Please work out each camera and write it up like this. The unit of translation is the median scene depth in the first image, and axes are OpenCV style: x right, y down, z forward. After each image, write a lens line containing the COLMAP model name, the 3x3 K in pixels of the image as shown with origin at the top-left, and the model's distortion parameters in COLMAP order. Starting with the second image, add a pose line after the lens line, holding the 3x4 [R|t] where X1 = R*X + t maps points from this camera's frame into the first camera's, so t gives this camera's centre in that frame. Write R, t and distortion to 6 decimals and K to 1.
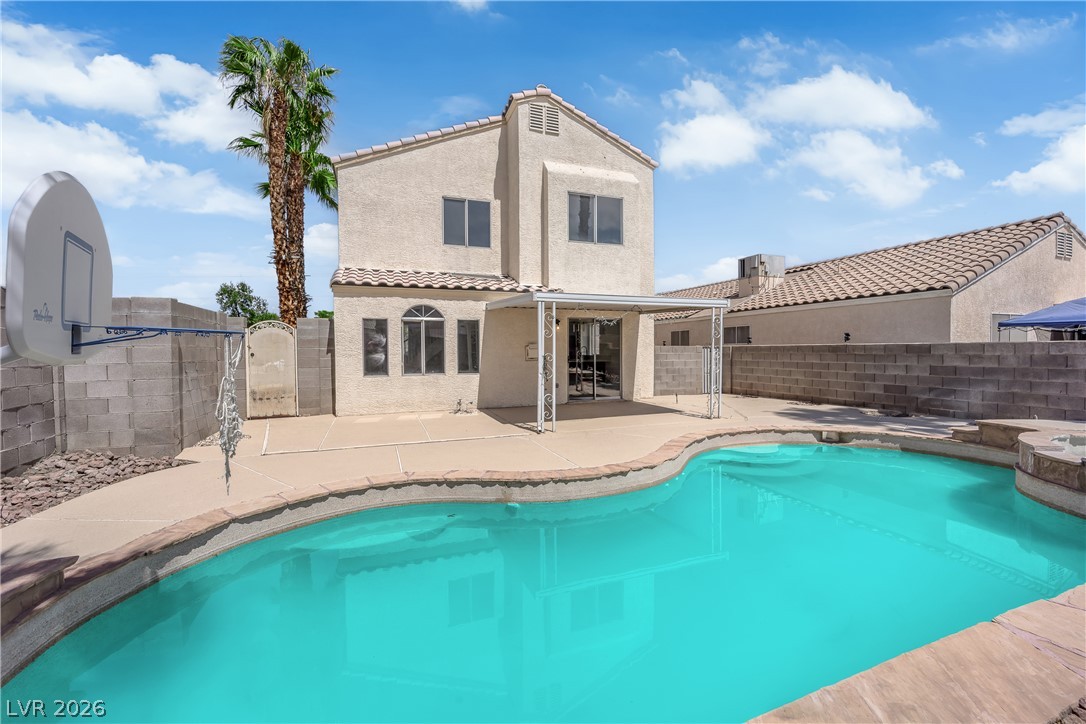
lens RADIAL K [[437.8, 0, 543.0], [0, 437.8, 362.0], [0, 0, 1]] dist [-0.015228, -0.000406]
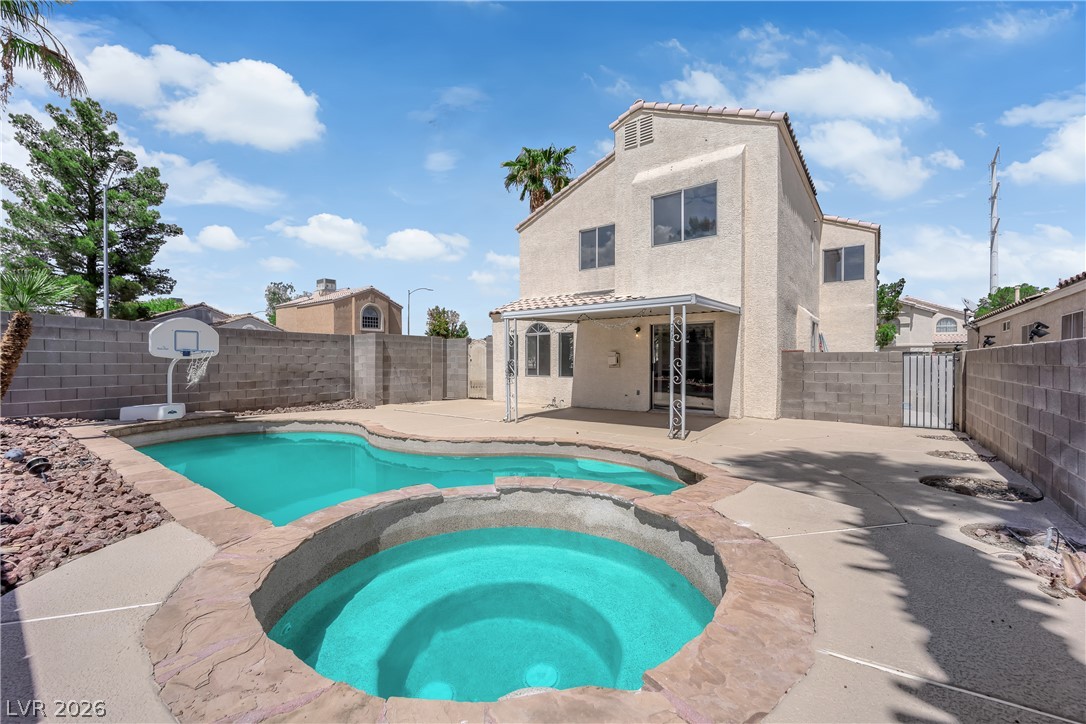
lens RADIAL K [[449.4, 0, 543.0], [0, 449.4, 362.0], [0, 0, 1]] dist [-0.004440, -0.000400]
pose [[0.533922, 0.008088, -0.845495, 0.900439], [-0.024703, 0.999677, -0.006036, -0.005935], [0.845173, 0.024109, 0.533949, 0.298288]]
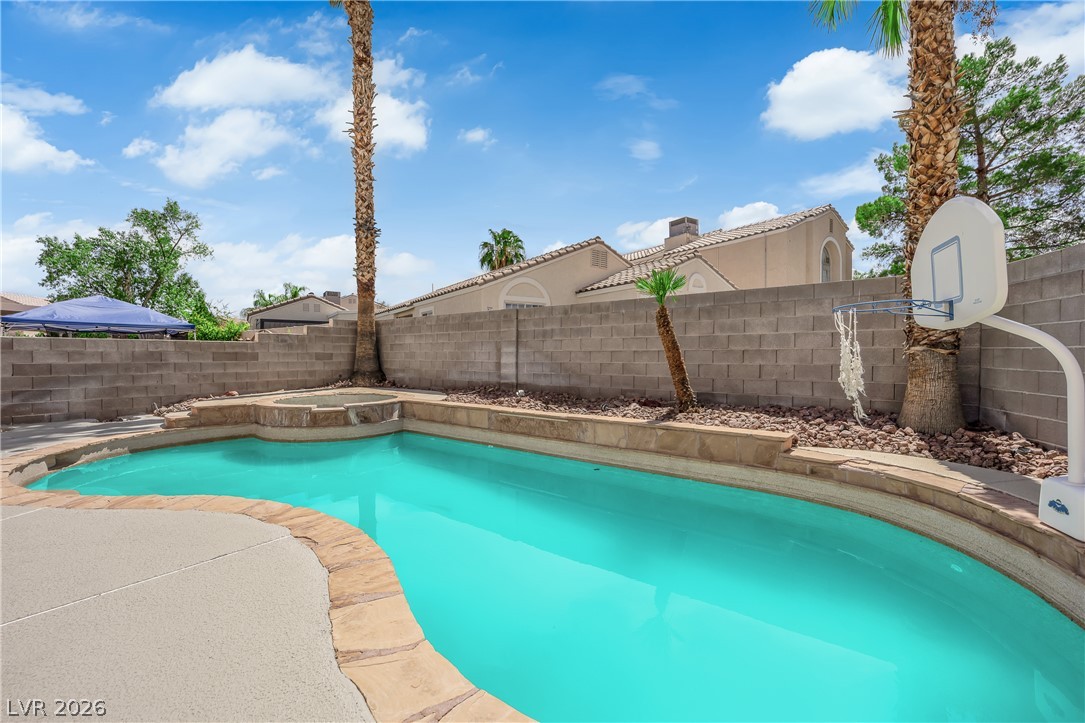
lens RADIAL K [[440.9, 0, 542.5], [0, 440.9, 361.5], [0, 0, 1]] dist [-0.015426, 0.000087]
pose [[-0.540862, -0.005245, 0.841095, -0.291806], [0.023628, 0.999491, 0.021427, 0.008237], [-0.840779, 0.031463, -0.540463, 0.535916]]
